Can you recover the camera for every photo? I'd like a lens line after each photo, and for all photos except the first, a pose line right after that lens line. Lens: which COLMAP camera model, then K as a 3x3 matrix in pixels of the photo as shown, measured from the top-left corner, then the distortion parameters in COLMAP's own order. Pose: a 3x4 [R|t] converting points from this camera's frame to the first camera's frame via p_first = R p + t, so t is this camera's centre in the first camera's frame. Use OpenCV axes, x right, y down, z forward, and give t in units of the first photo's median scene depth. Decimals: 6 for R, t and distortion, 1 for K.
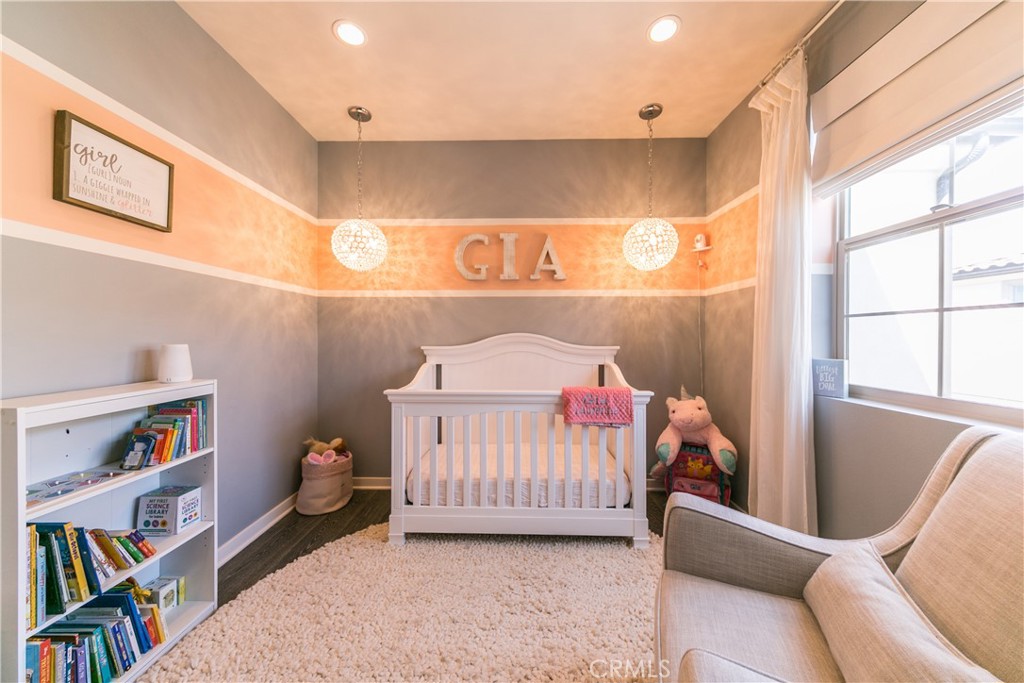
lens RADIAL K [[346.8, 0, 510.5], [0, 346.8, 337.4], [0, 0, 1]] dist [0.001832, -0.000401]
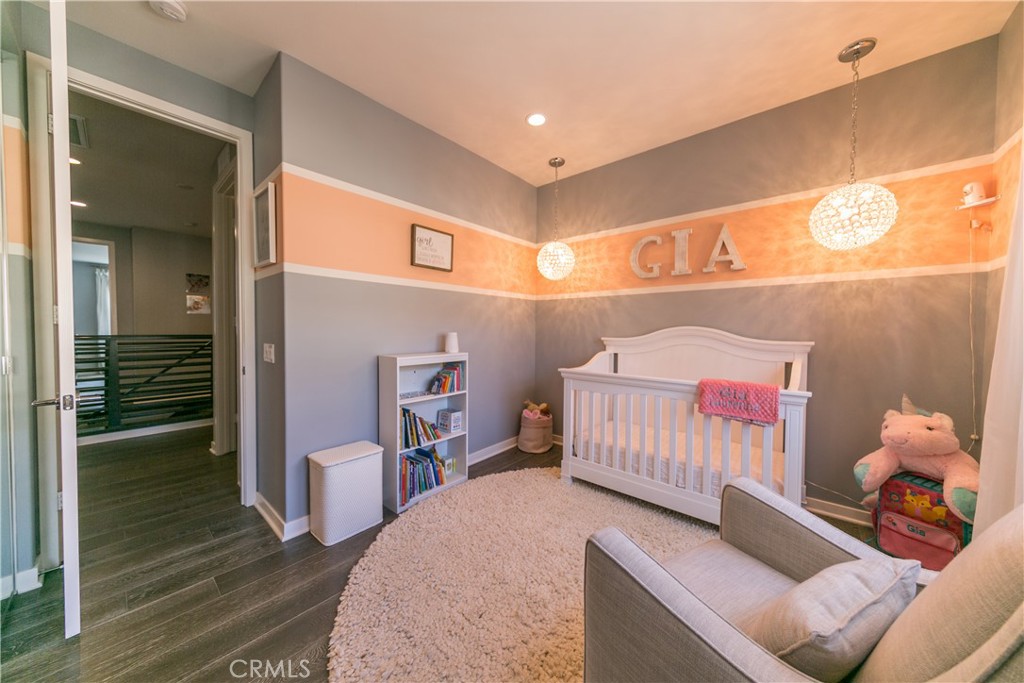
lens RADIAL K [[346.8, 0, 510.5], [0, 346.8, 337.4], [0, 0, 1]] dist [0.001832, -0.000401]
pose [[0.755399, 0.019693, -0.654969, 0.334295], [-0.007783, 0.999747, 0.021083, 0.002862], [0.655219, -0.010828, 0.755361, -0.136061]]
